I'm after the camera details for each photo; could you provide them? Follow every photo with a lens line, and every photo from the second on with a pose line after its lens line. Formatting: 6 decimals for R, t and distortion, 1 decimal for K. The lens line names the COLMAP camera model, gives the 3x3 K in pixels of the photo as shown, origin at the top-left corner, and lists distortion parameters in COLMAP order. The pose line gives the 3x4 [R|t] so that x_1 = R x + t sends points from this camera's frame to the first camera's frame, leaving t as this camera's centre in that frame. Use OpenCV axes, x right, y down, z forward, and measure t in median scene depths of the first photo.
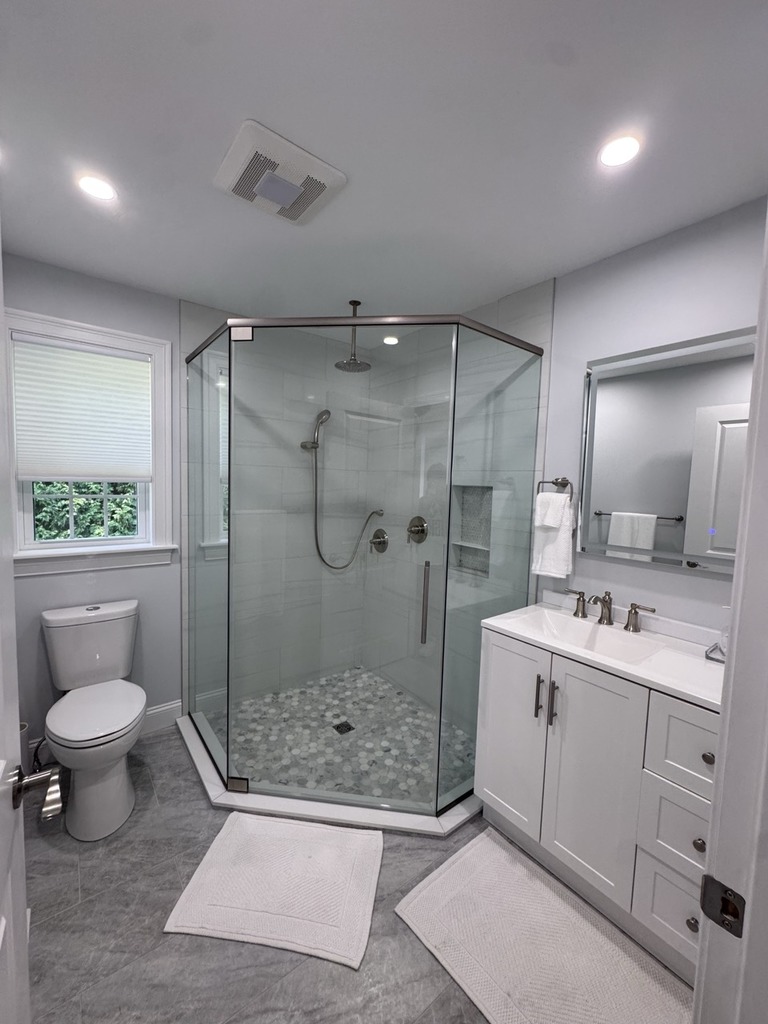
lens RADIAL K [[411.0, 0, 384.0], [0, 411.0, 511.3], [0, 0, 1]] dist [-0.004544, 0.000204]
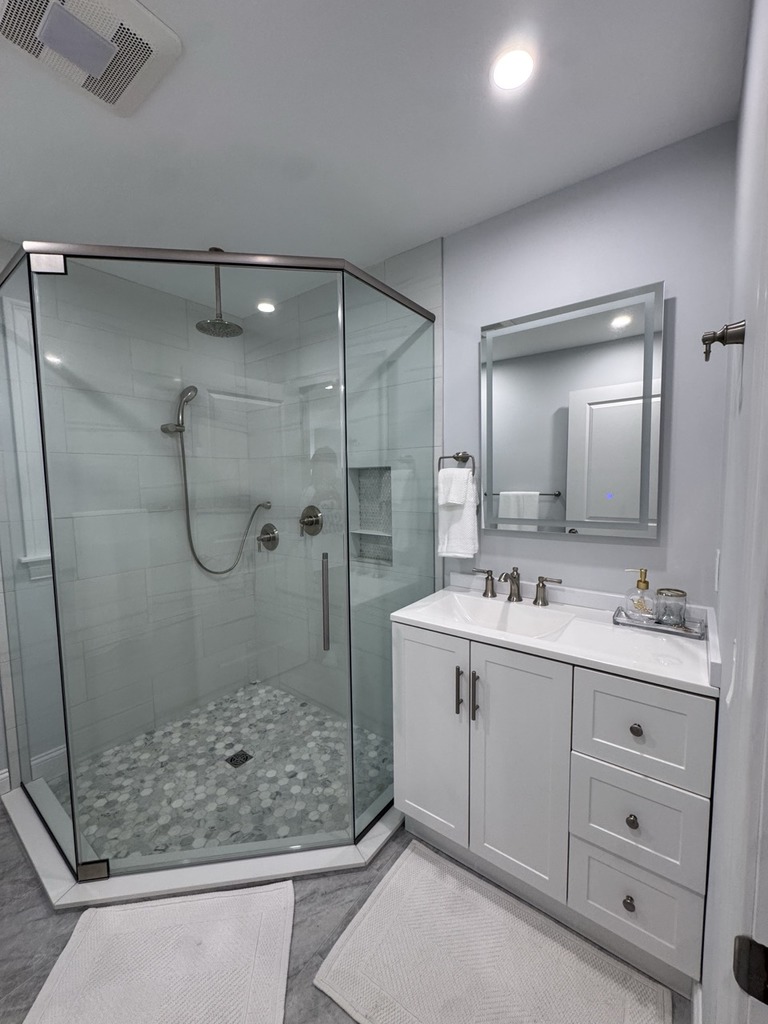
lens RADIAL K [[411.0, 0, 386.9], [0, 411.0, 512.7], [0, 0, 1]] dist [-0.004544, 0.000204]
pose [[0.963443, -0.065858, 0.259692, 0.012458], [0.062058, 0.997812, 0.022814, 0.023793], [-0.260626, -0.005864, 0.965422, 0.130333]]
